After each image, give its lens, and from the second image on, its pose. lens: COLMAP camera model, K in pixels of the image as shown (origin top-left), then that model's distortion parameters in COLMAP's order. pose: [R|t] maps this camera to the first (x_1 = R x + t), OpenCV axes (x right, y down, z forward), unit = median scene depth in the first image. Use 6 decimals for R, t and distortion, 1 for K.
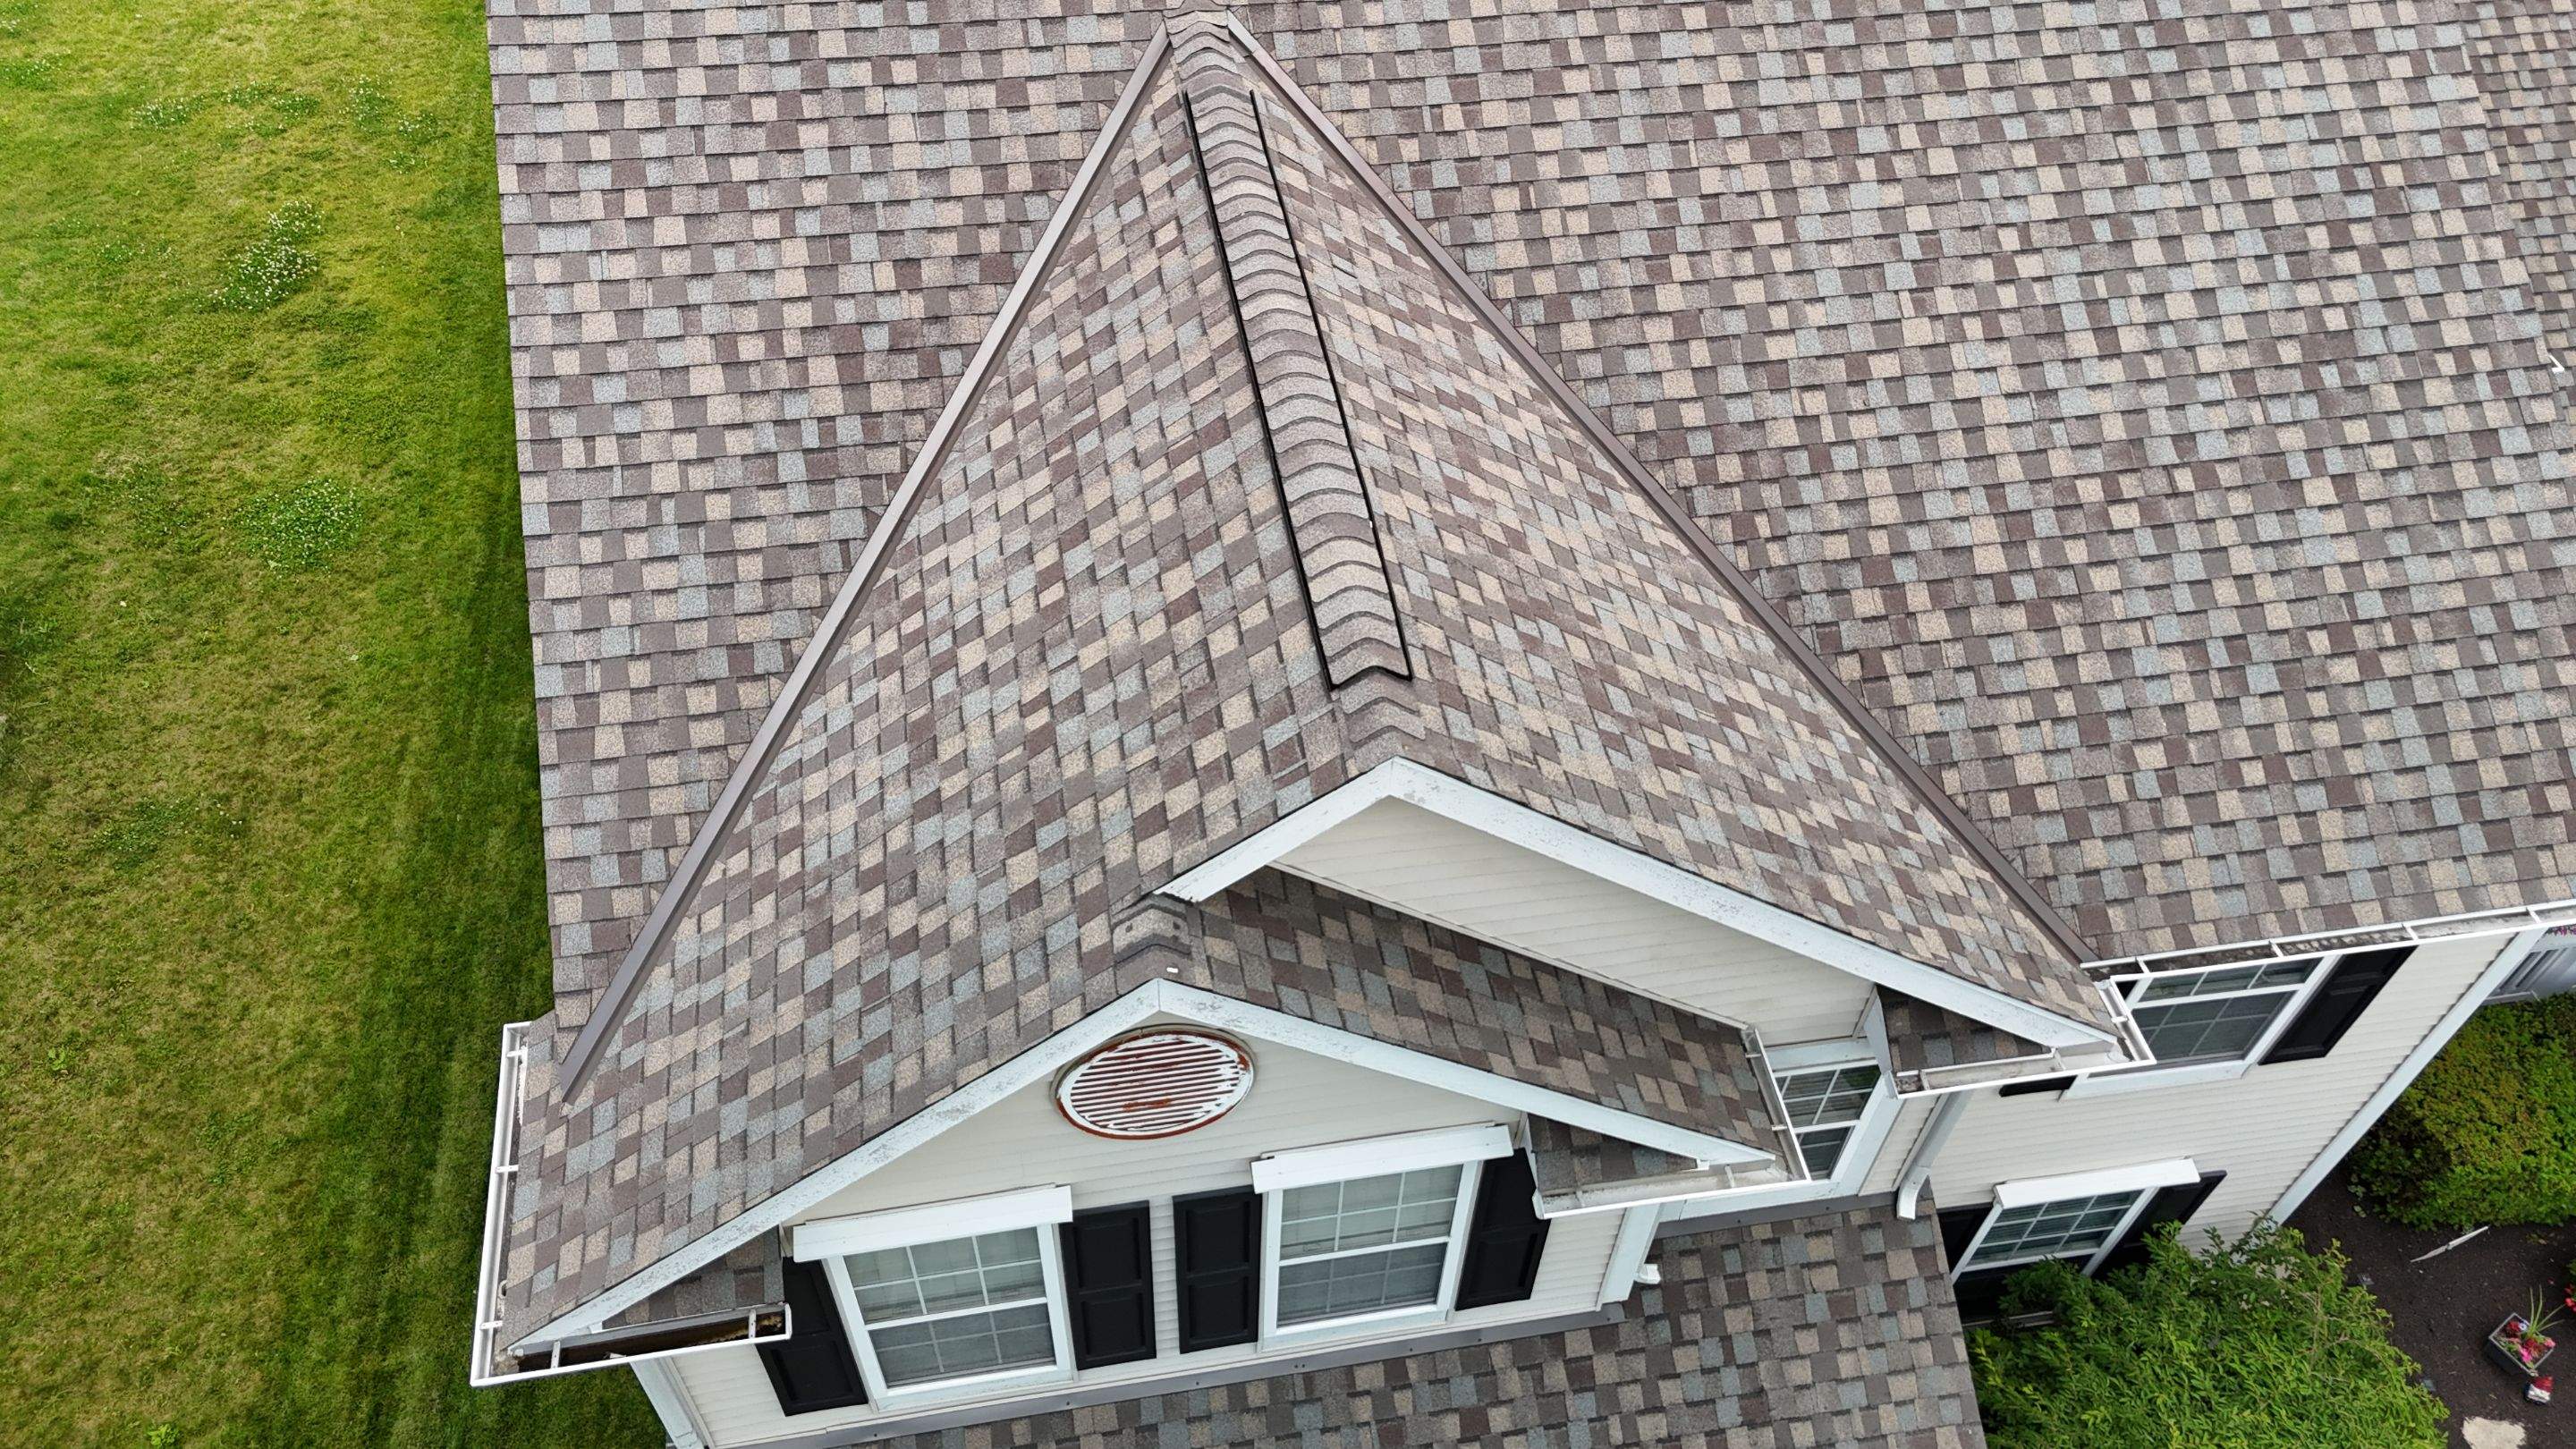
lens RADIAL K [[1894.5, 0, 1285.2], [0, 1894.5, 713.5], [0, 0, 1]] dist [0.066522, -0.045061]
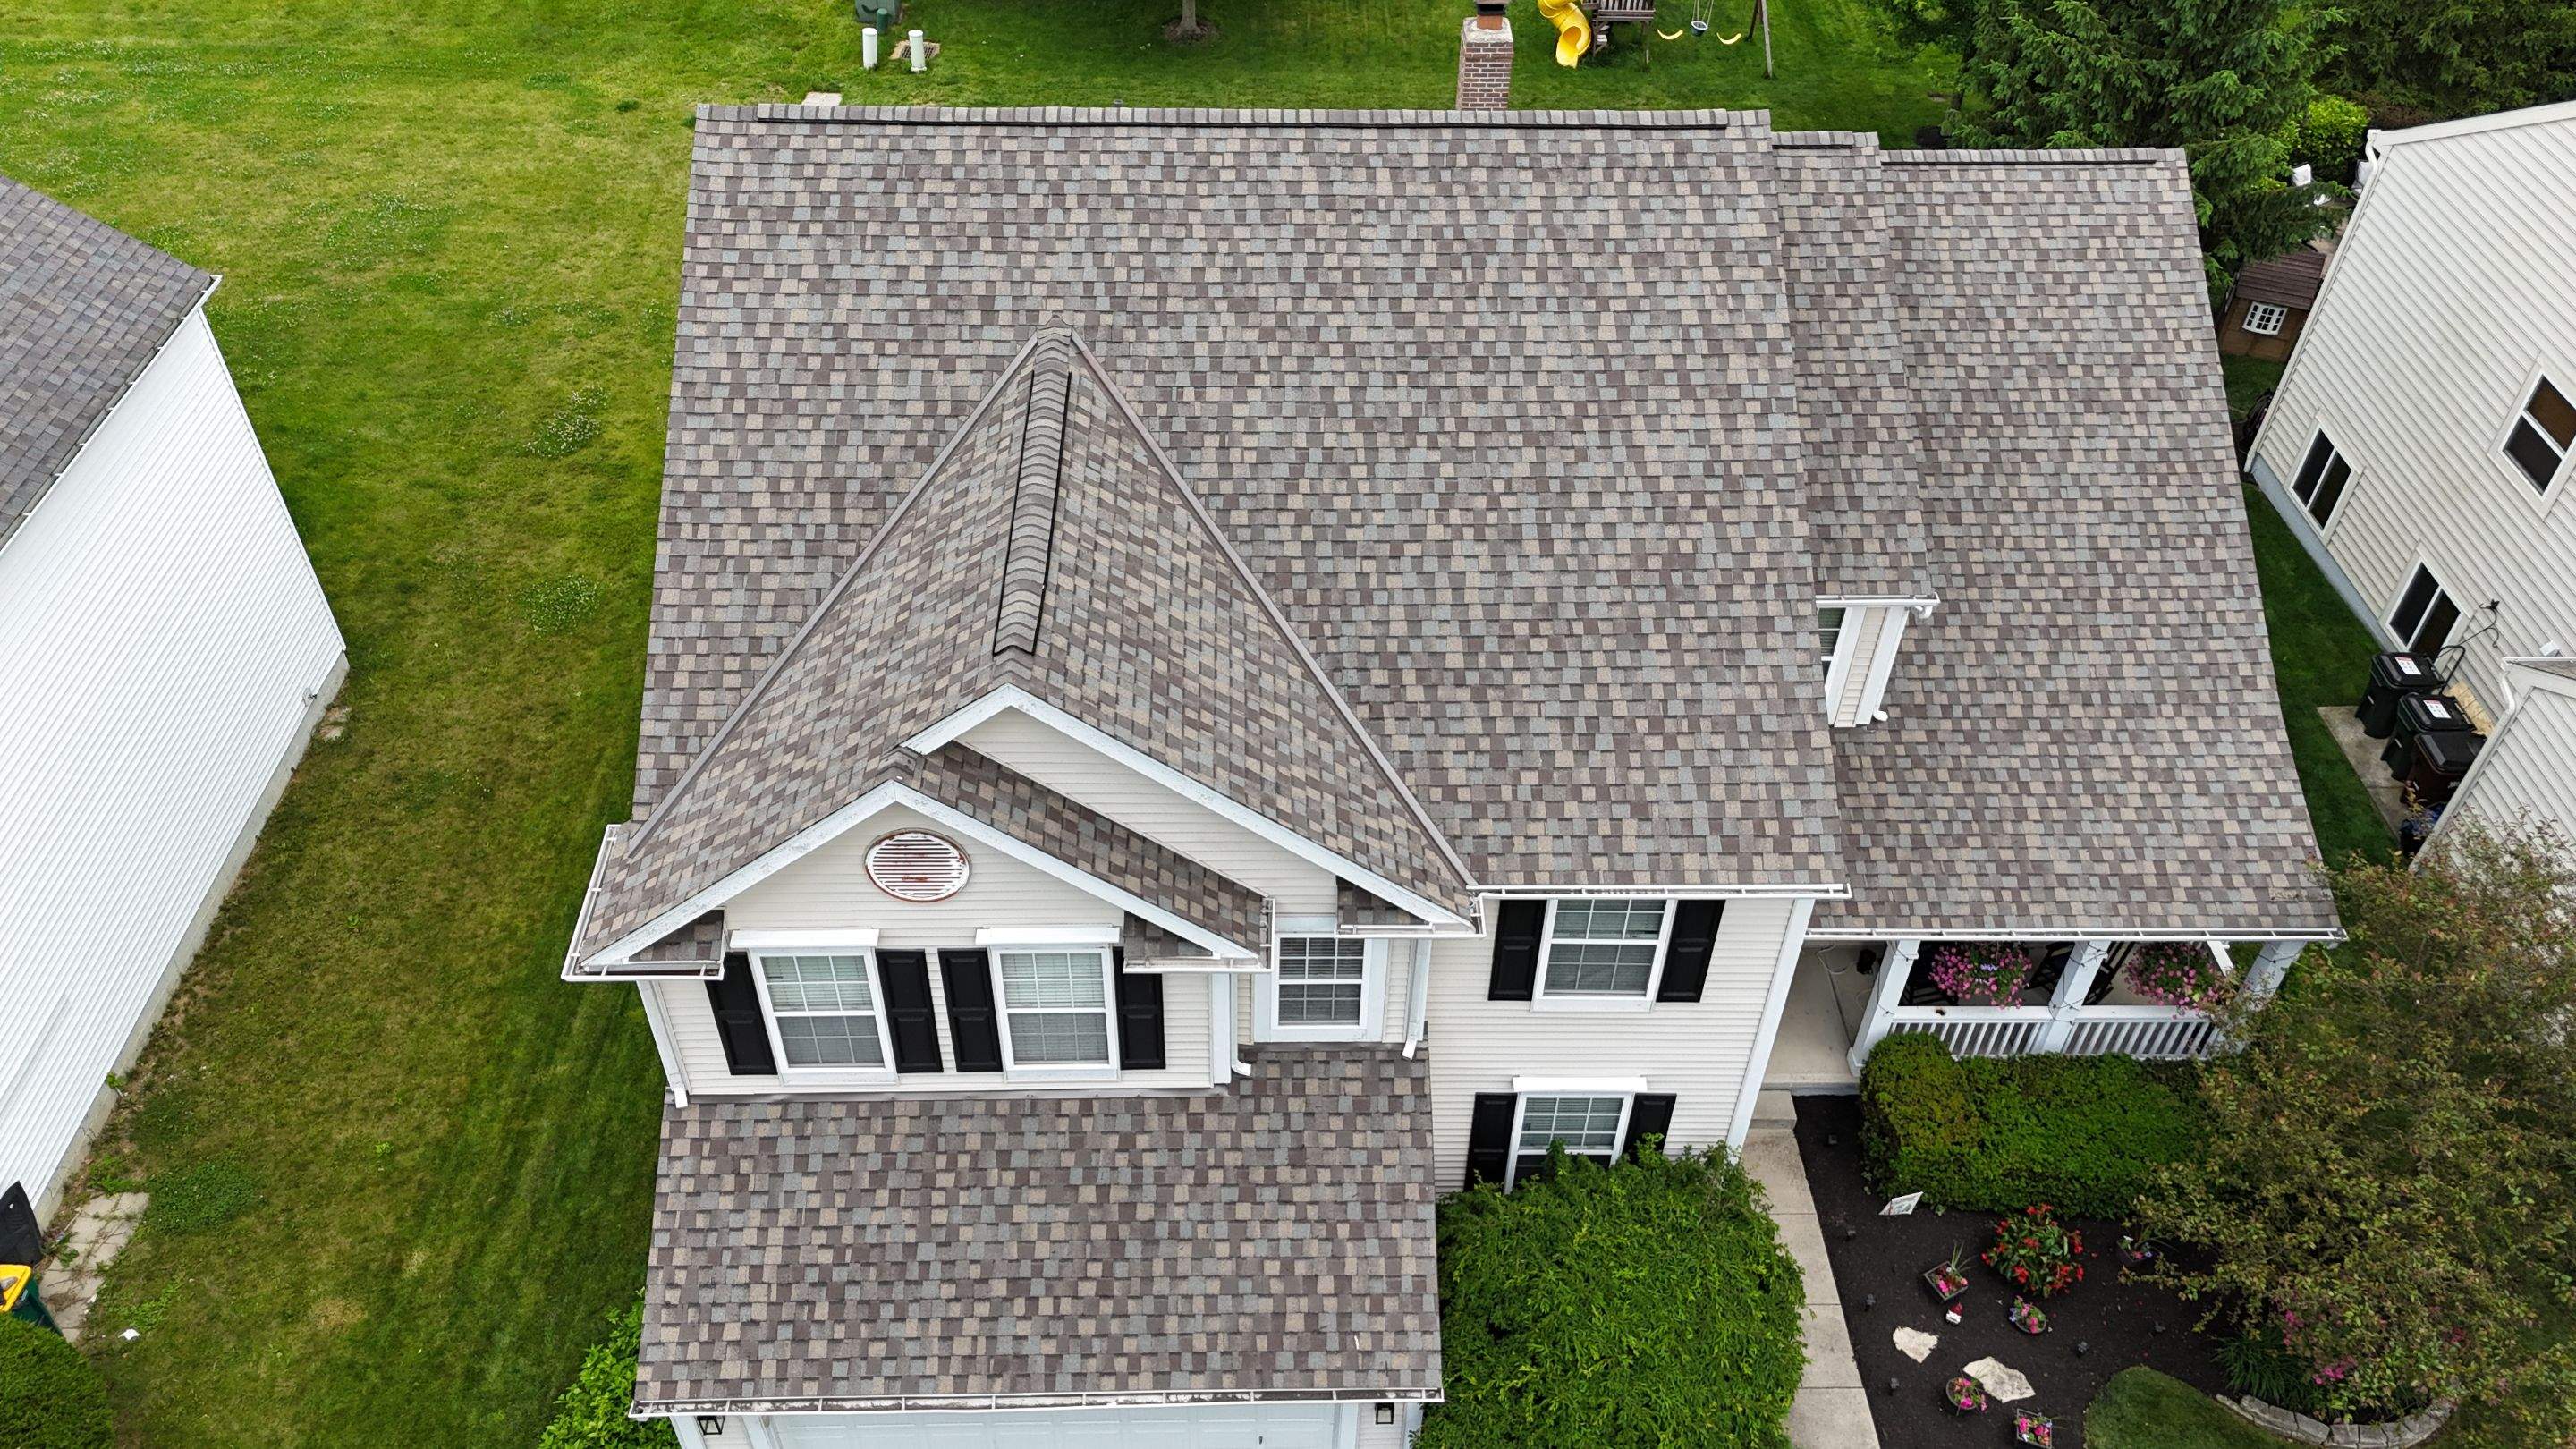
lens RADIAL K [[1885.5, 0, 1286.7], [0, 1885.5, 715.3], [0, 0, 1]] dist [0.139215, -0.233627]
pose [[0.988985, 0.091738, -0.116161, 0.419630], [-0.104455, 0.988584, -0.108588, 0.173759], [0.104873, 0.119525, 0.987277, -0.727225]]
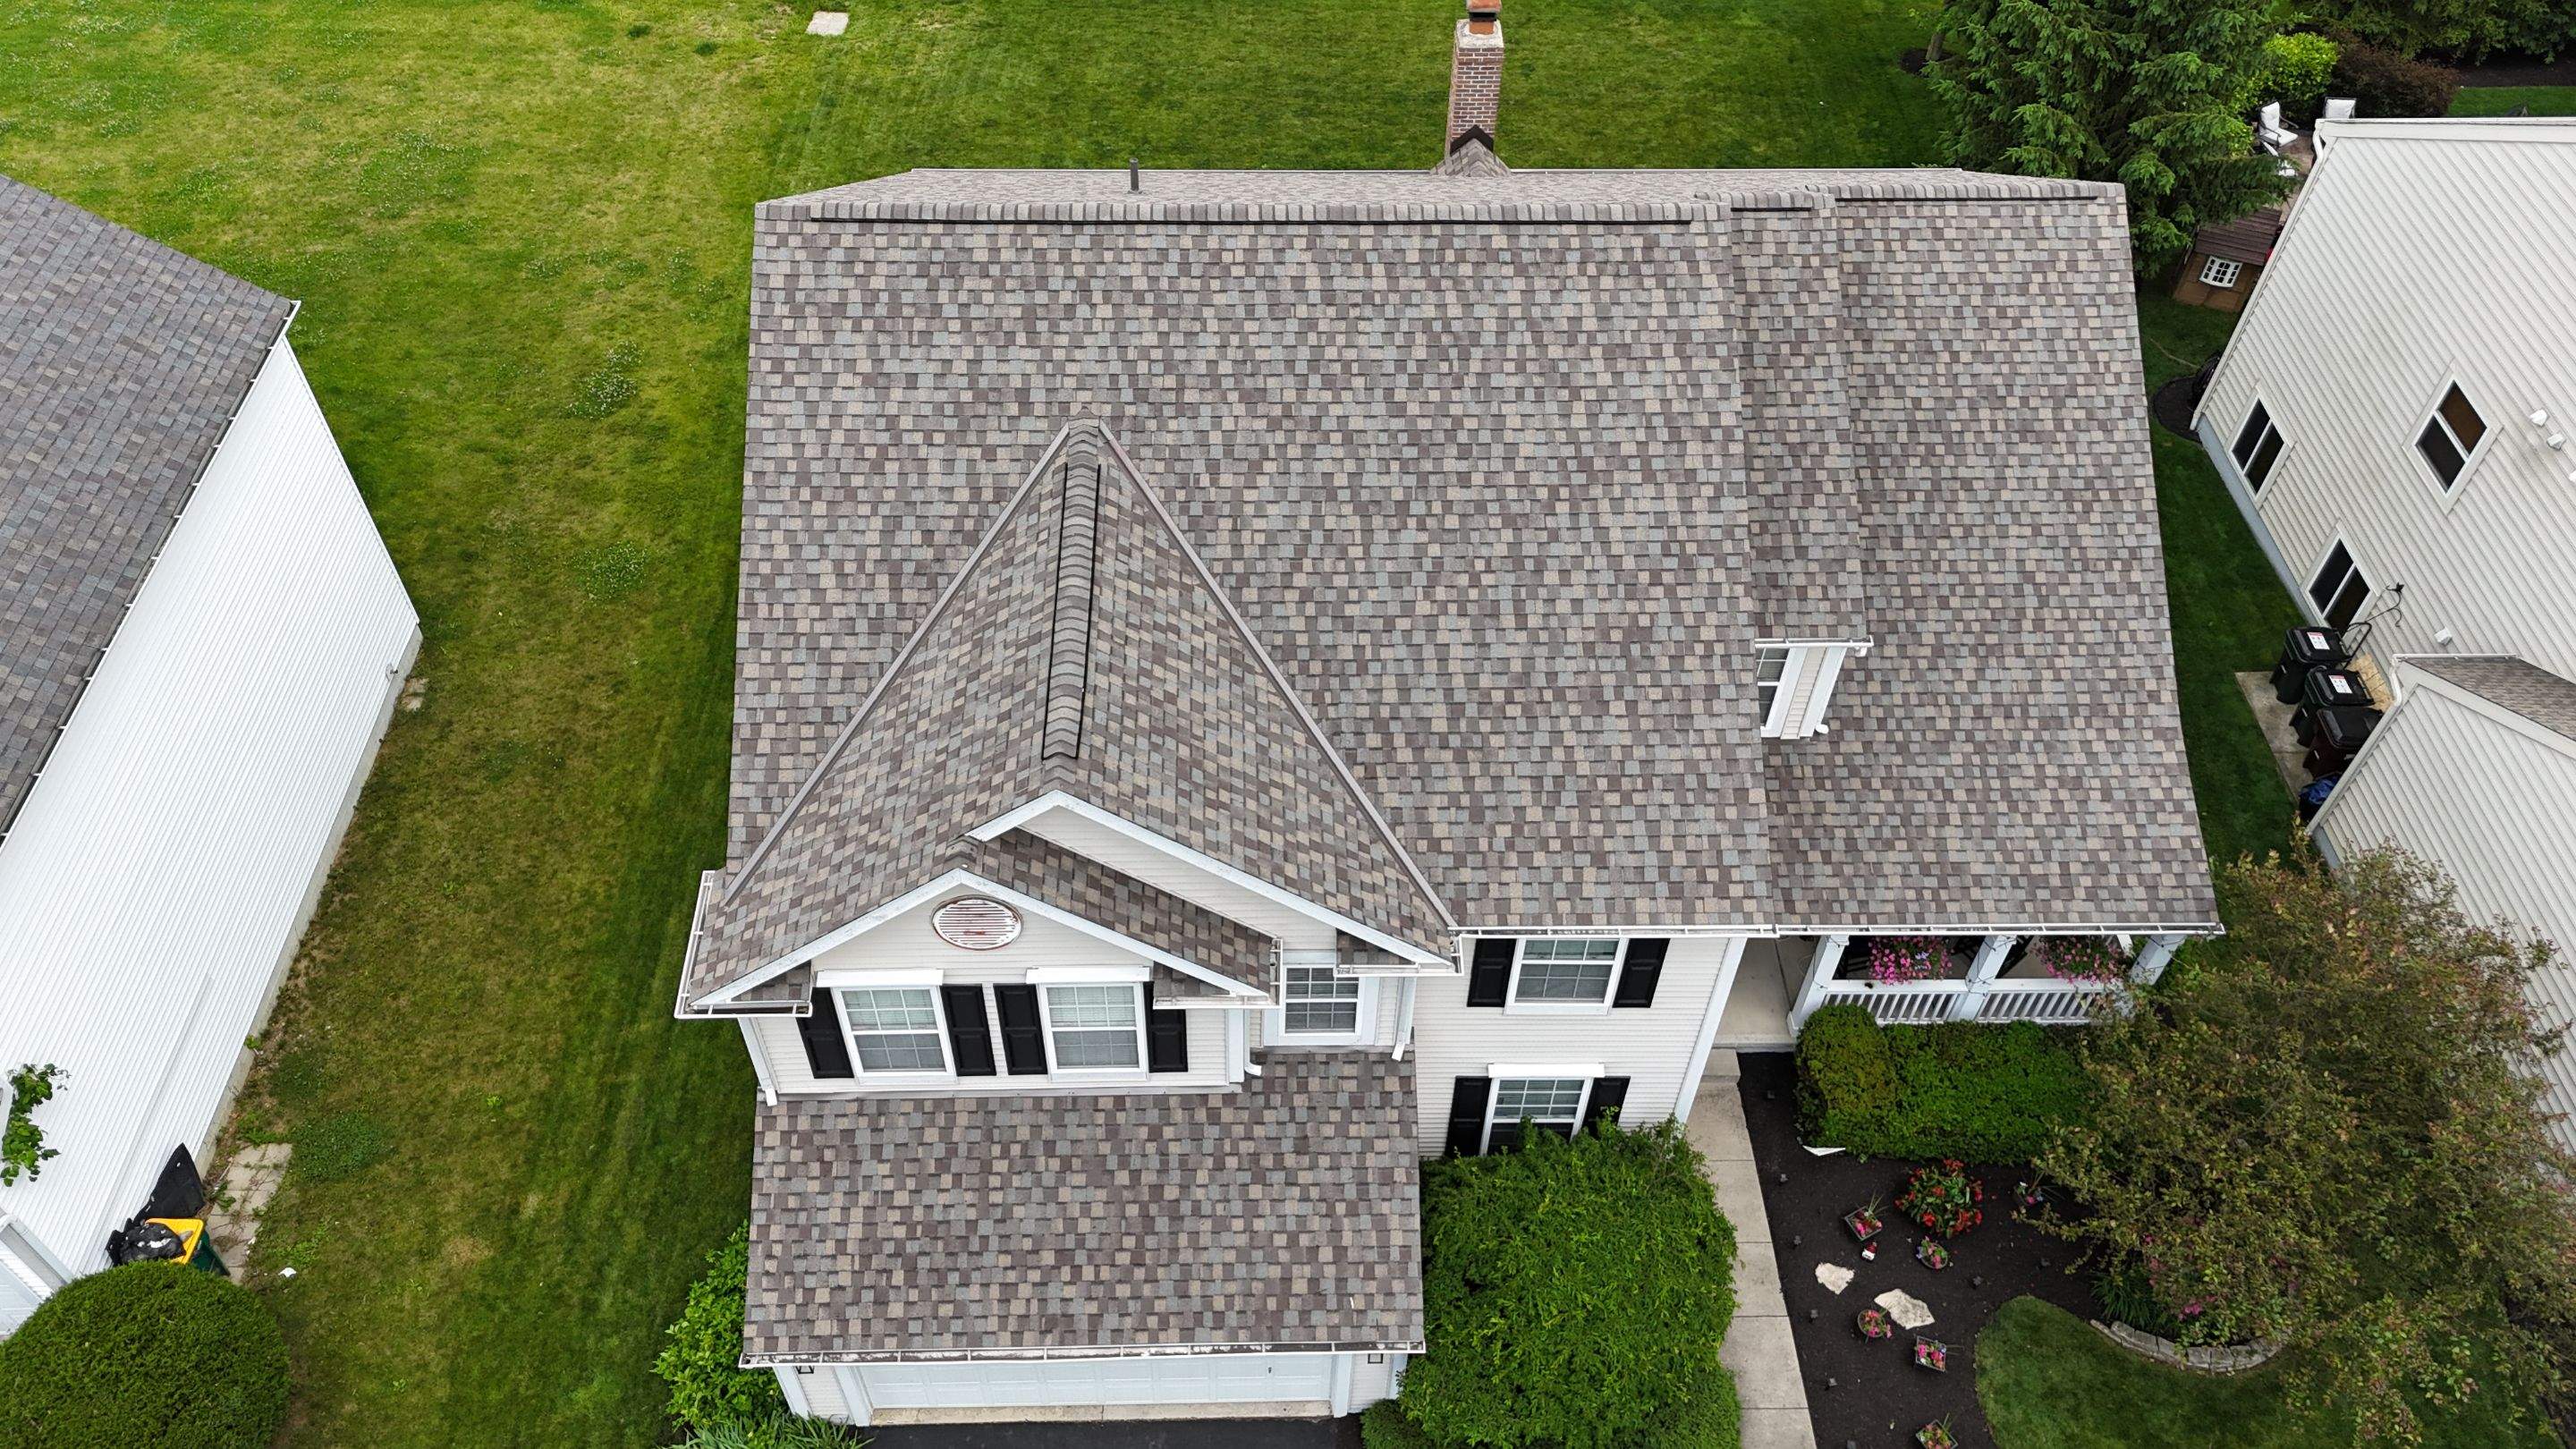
lens RADIAL K [[1887.2, 0, 1287.4], [0, 1887.2, 714.2], [0, 0, 1]] dist [0.166145, -0.350757]
pose [[0.989345, 0.102270, -0.103619, 0.412630], [-0.103572, 0.994596, -0.007250, -0.060954], [0.102317, 0.017905, 0.994591, -0.993194]]
